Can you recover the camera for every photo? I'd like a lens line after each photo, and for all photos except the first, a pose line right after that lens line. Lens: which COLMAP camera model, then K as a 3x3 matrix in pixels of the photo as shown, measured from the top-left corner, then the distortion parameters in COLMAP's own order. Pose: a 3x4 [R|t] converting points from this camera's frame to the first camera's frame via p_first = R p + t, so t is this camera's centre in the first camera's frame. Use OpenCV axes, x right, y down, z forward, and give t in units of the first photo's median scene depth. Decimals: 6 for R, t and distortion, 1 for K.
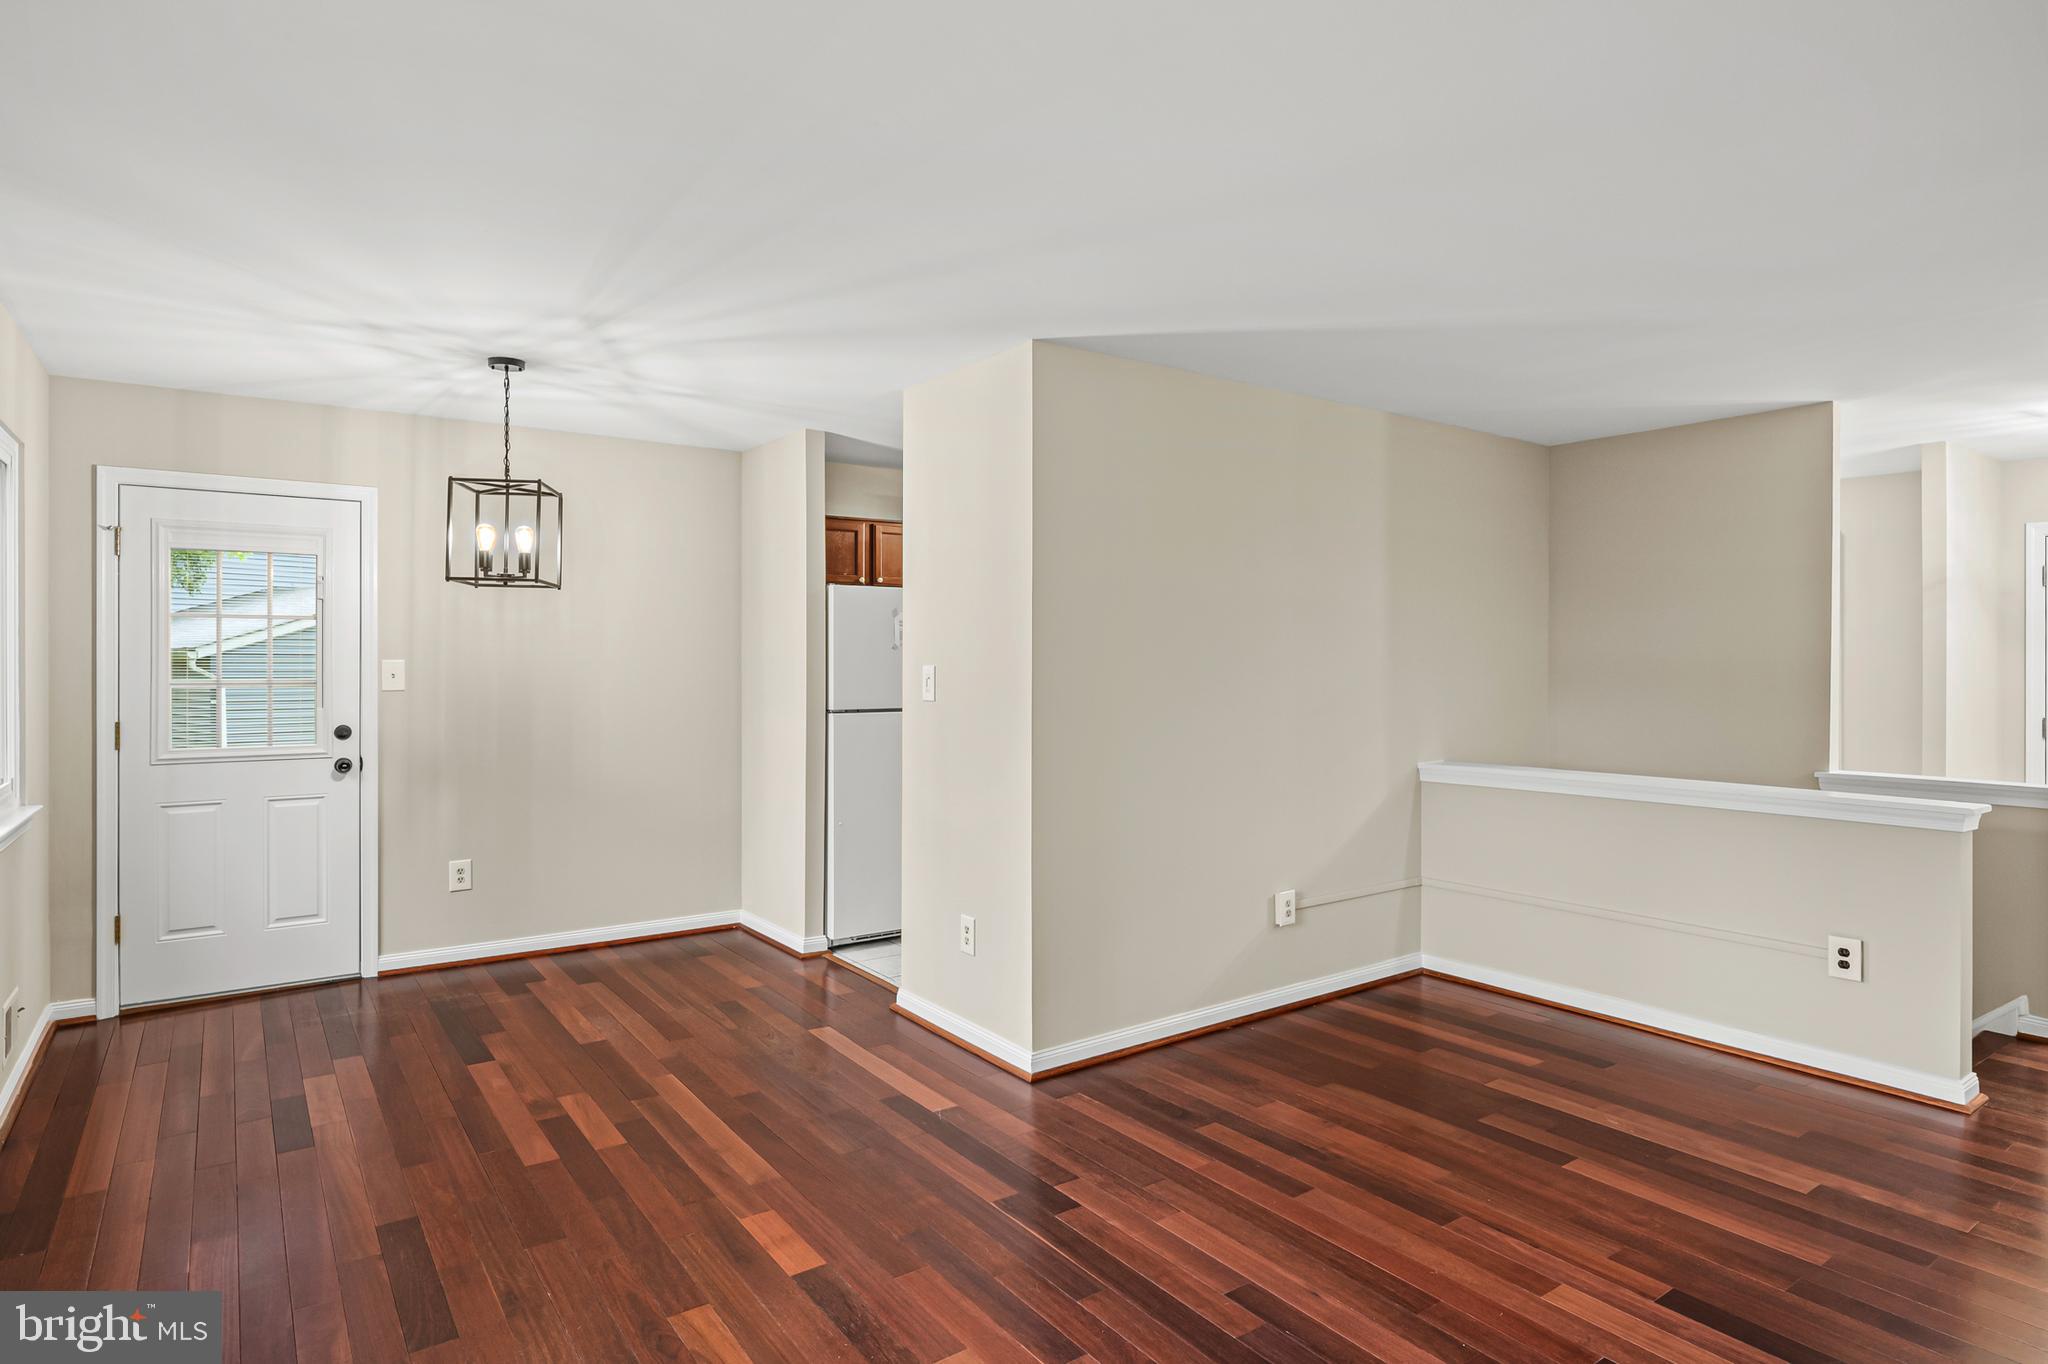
lens RADIAL K [[1109.9, 0, 1026.8], [0, 1109.9, 652.8], [0, 0, 1]] dist [-0.002657, -0.005957]
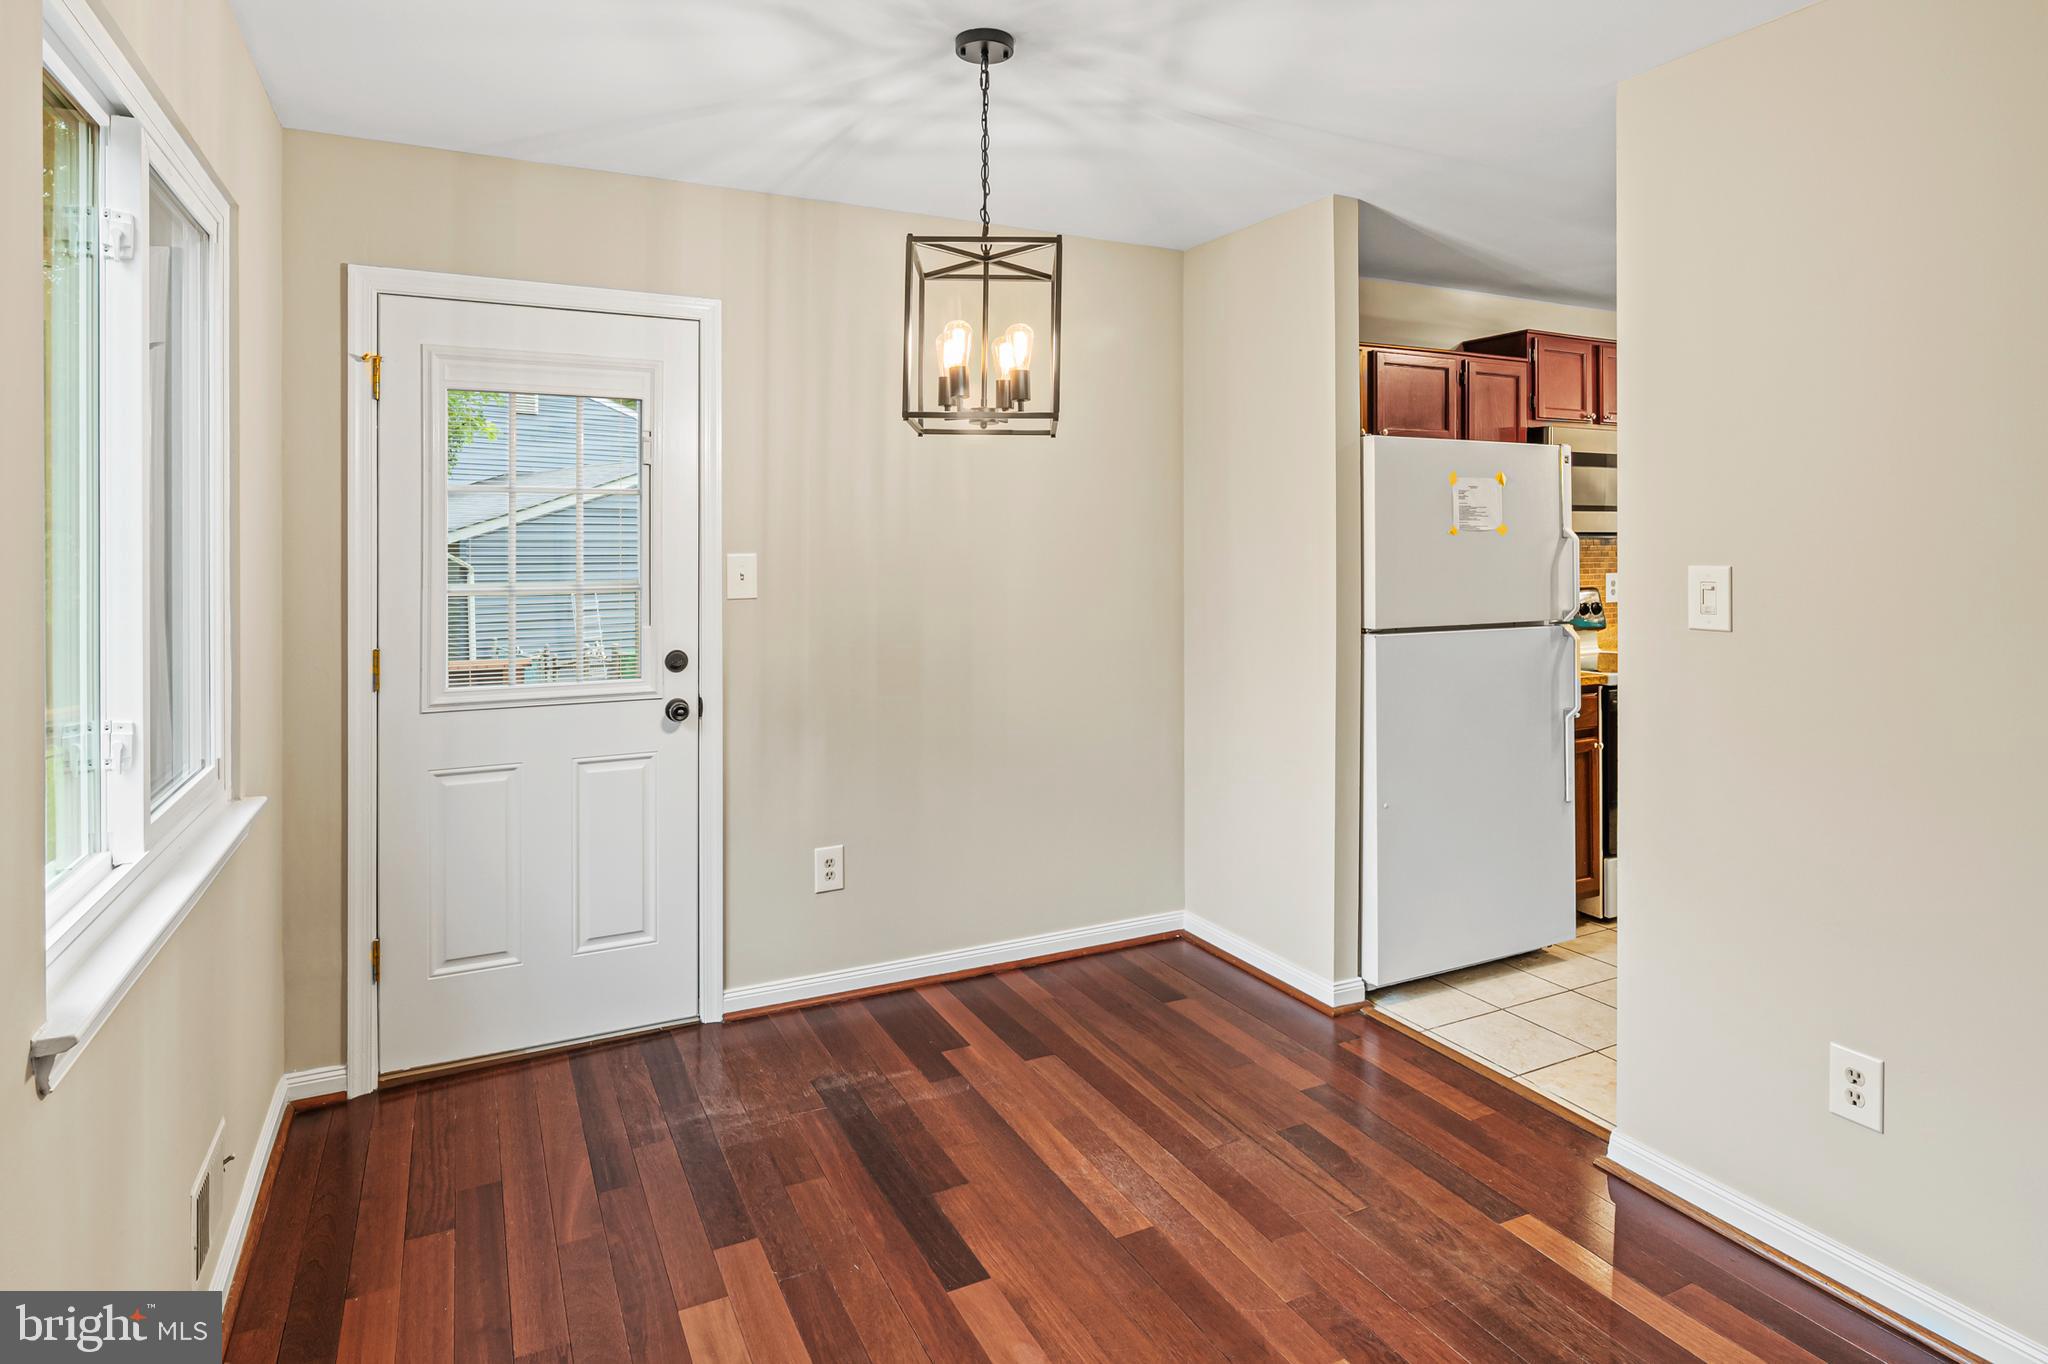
lens RADIAL K [[1103.6, 0, 1019.2], [0, 1103.6, 527.5], [0, 0, 1]] dist [-0.004042, -0.001842]
pose [[0.987686, -0.005010, -0.156371, -0.322497], [0.004076, 0.999972, -0.006292, -0.005022], [0.156398, 0.005577, 0.987678, 0.387879]]
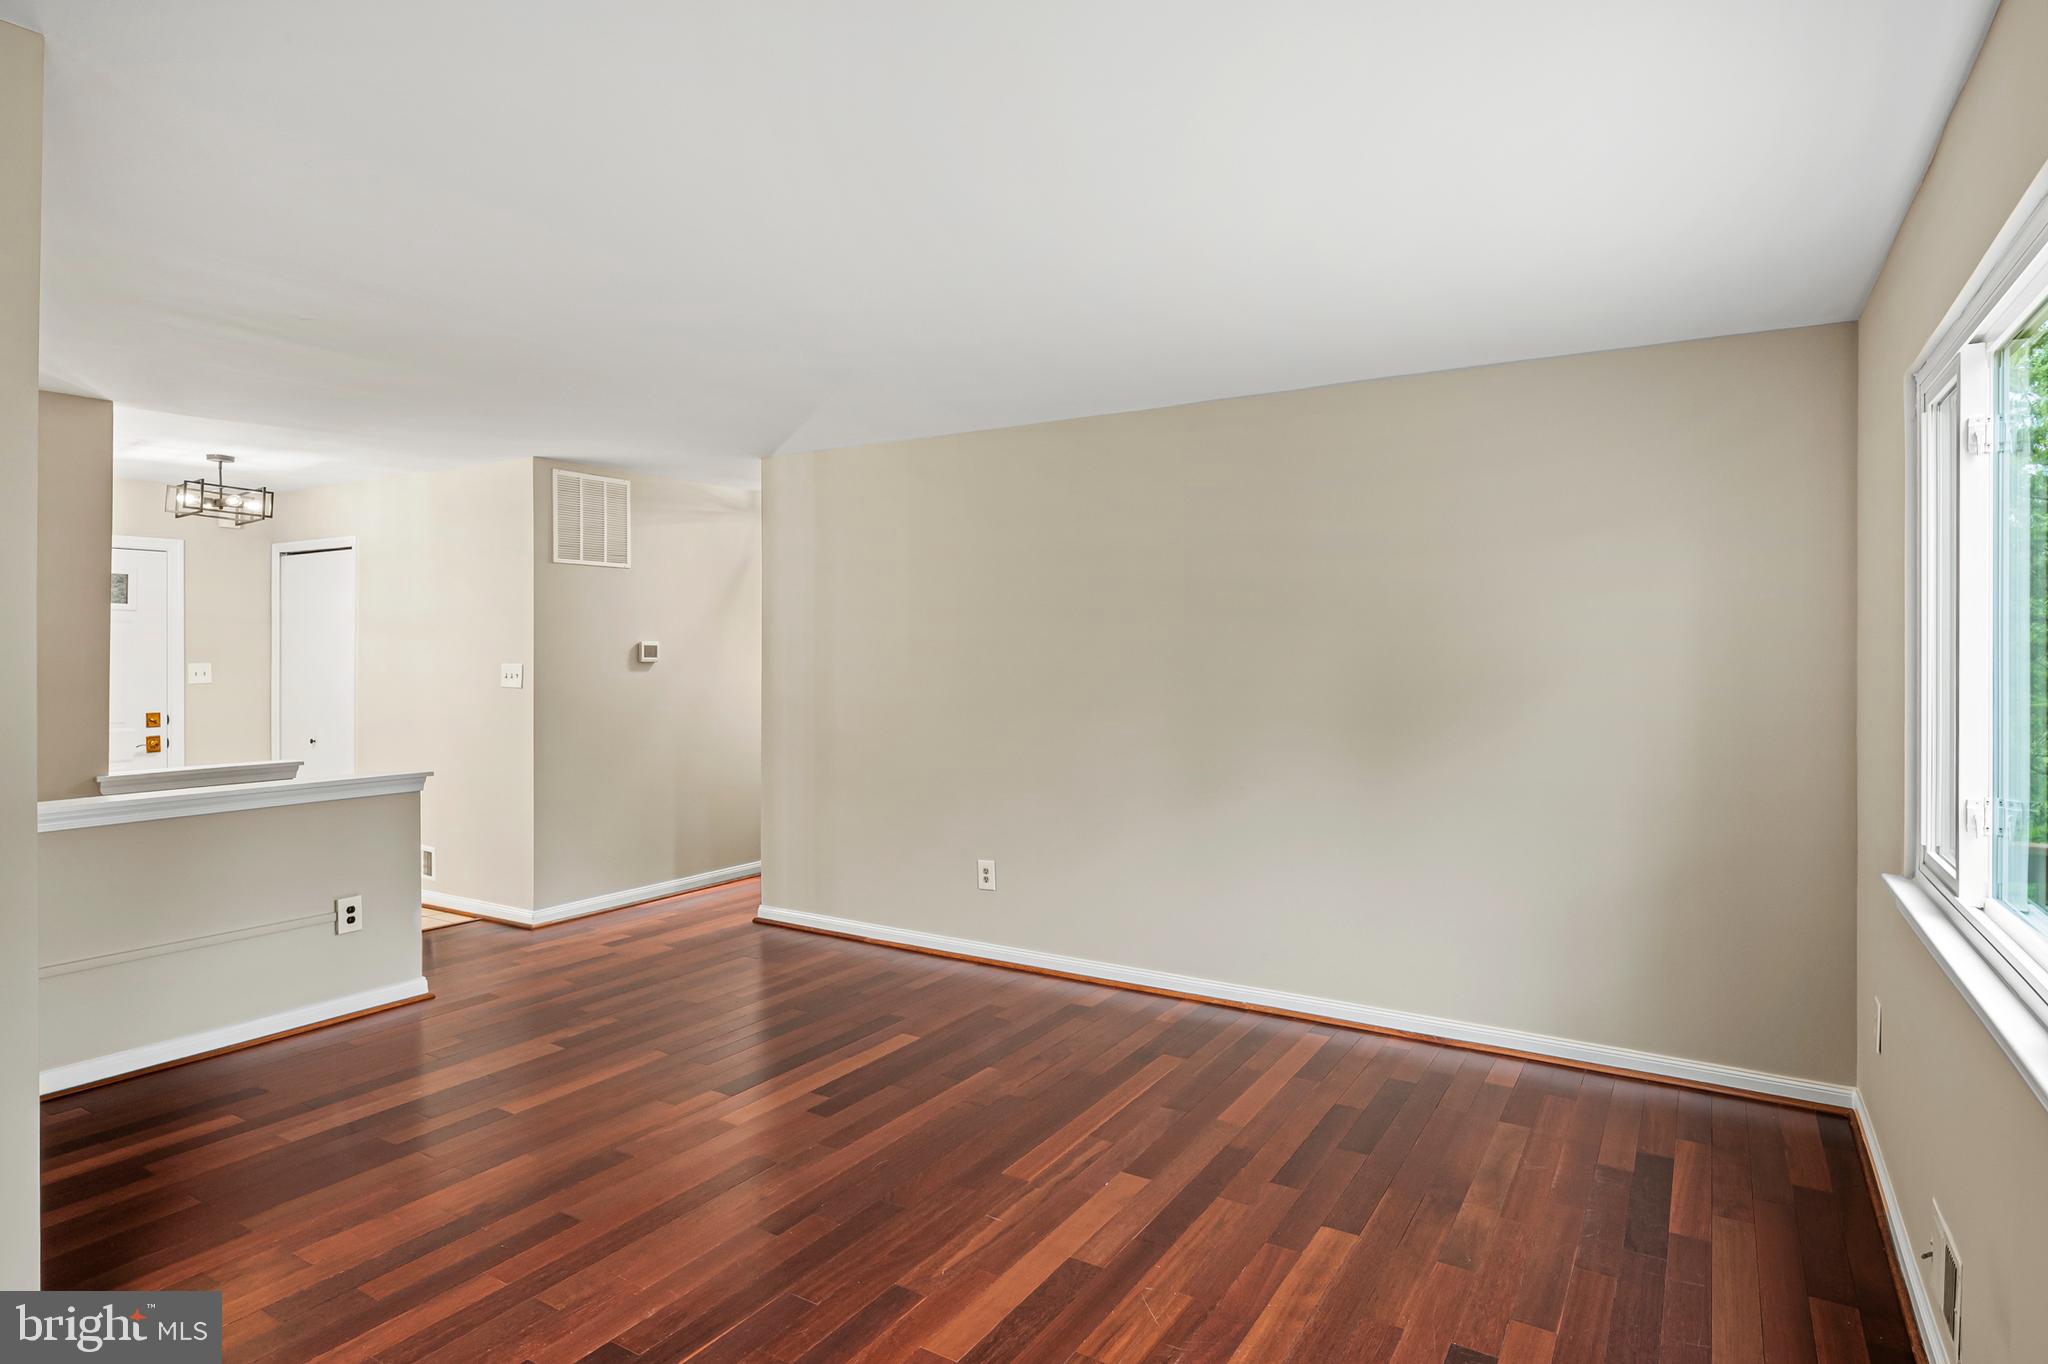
lens RADIAL K [[1117.8, 0, 1003.3], [0, 1117.8, 650.5], [0, 0, 1]] dist [-0.002885, -0.000884]
pose [[-0.368562, -0.001125, 0.929603, -0.520481], [-0.005656, 0.999983, -0.001032, -0.007289], [-0.929586, -0.005639, -0.368562, 0.657915]]
